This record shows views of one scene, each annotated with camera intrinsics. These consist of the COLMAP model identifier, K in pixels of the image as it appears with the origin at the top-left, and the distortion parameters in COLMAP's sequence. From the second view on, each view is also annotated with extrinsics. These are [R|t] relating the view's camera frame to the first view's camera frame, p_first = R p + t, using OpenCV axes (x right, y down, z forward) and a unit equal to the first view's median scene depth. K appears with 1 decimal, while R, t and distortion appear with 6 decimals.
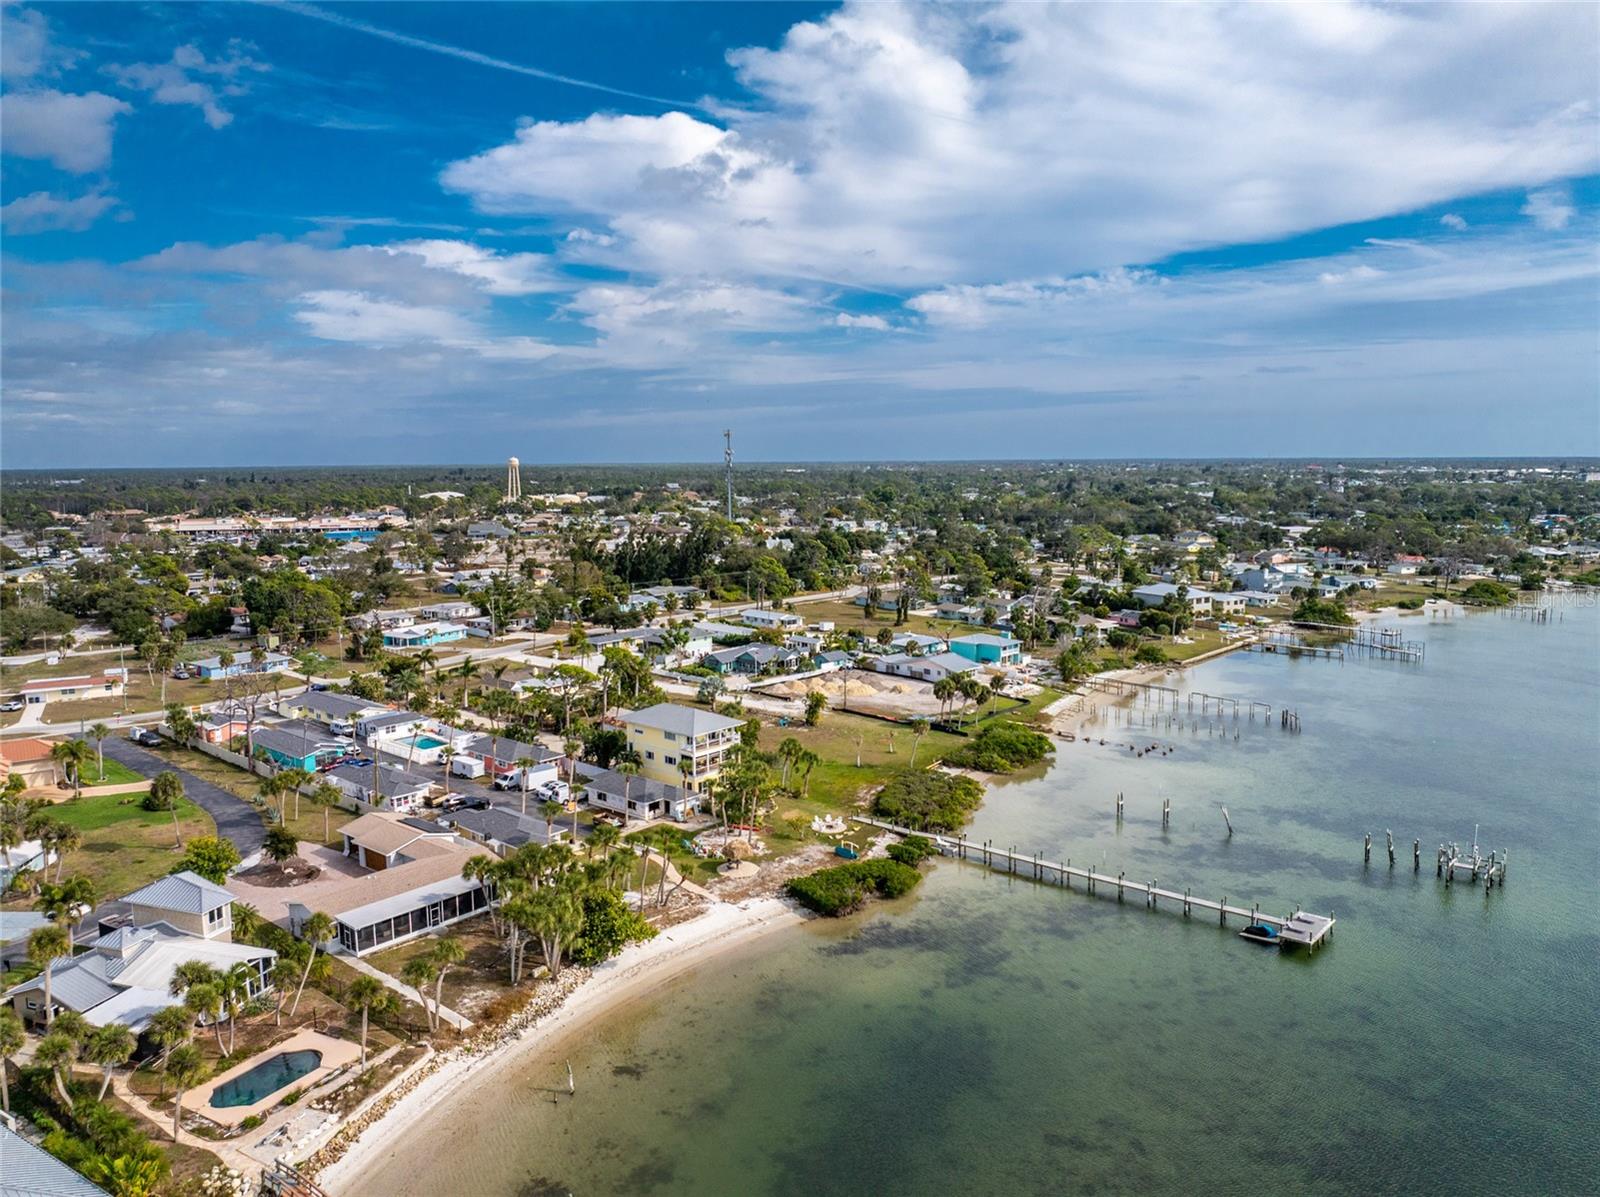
lens RADIAL K [[1128.4, 0, 804.6], [0, 1128.4, 609.6], [0, 0, 1]] dist [-0.039805, 0.005223]
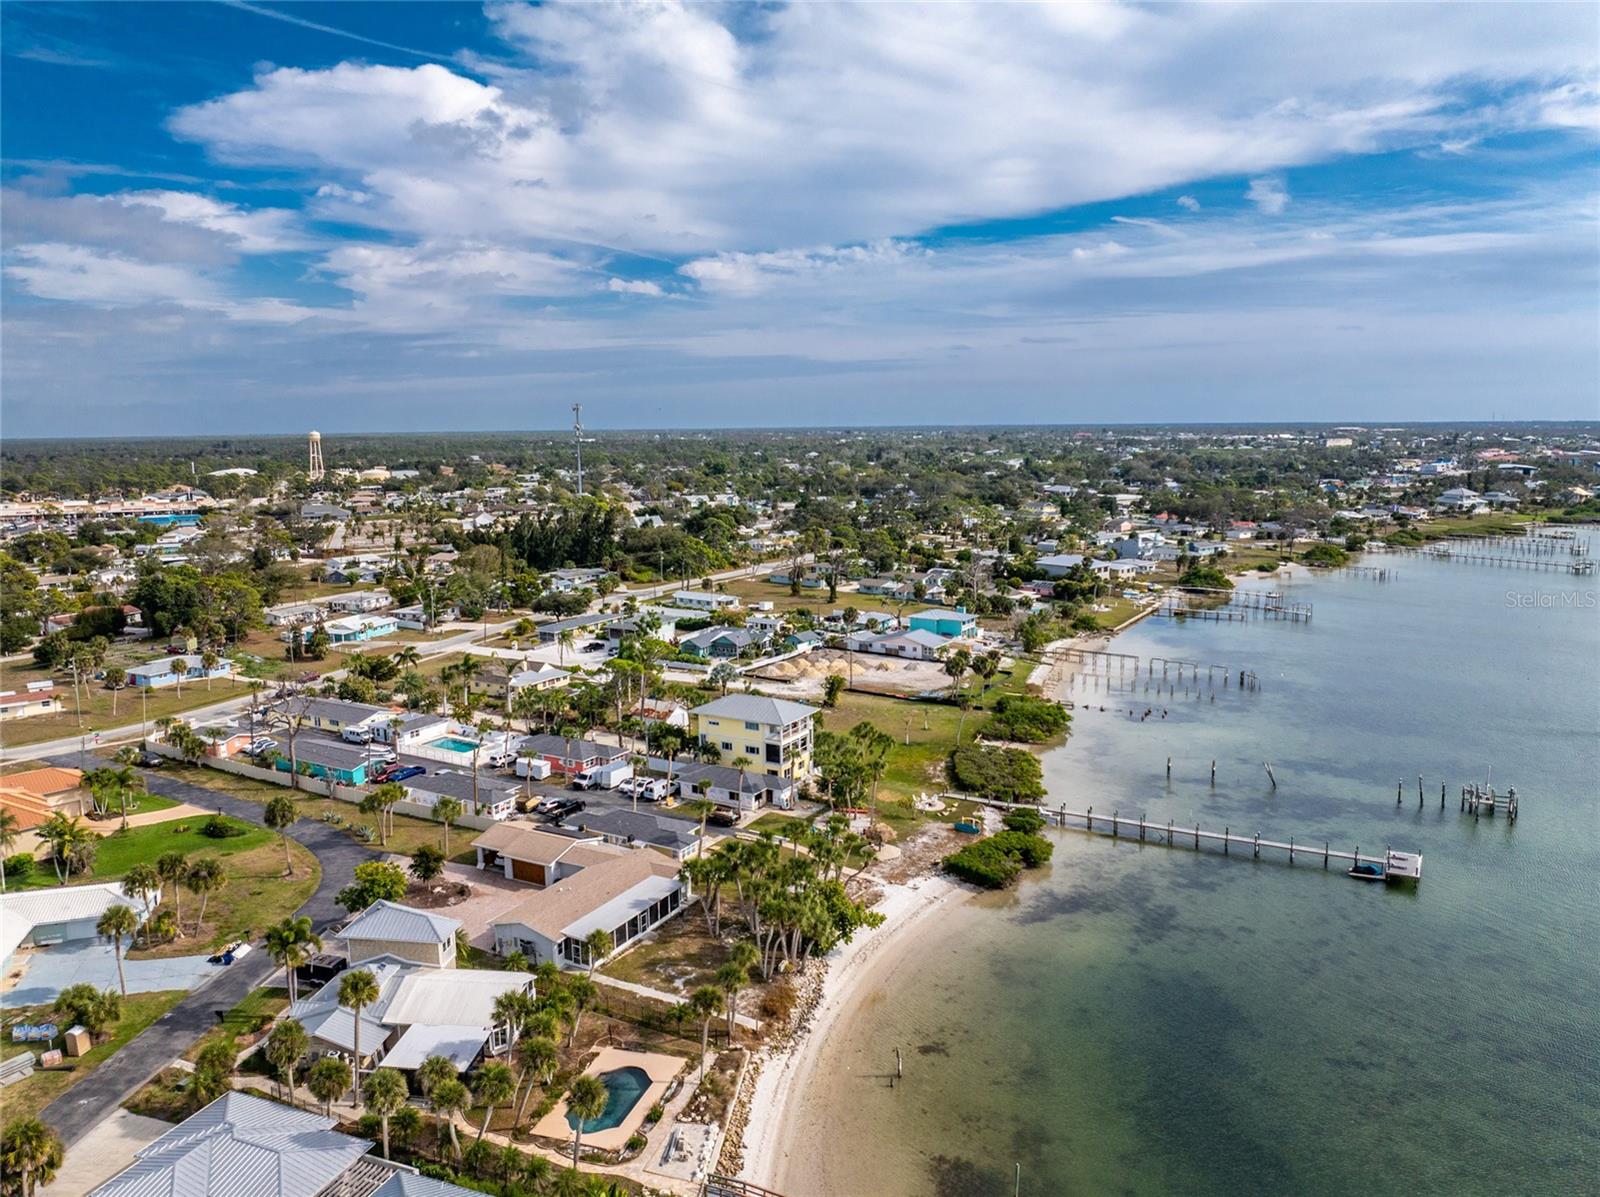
lens RADIAL K [[1128.4, 0, 806.8], [0, 1128.4, 592.8], [0, 0, 1]] dist [-0.039805, 0.005223]
pose [[0.980620, -0.031590, 0.193355, -0.137720], [0.028905, 0.999443, 0.016691, -0.012518], [-0.193774, -0.010778, 0.980987, -0.004403]]
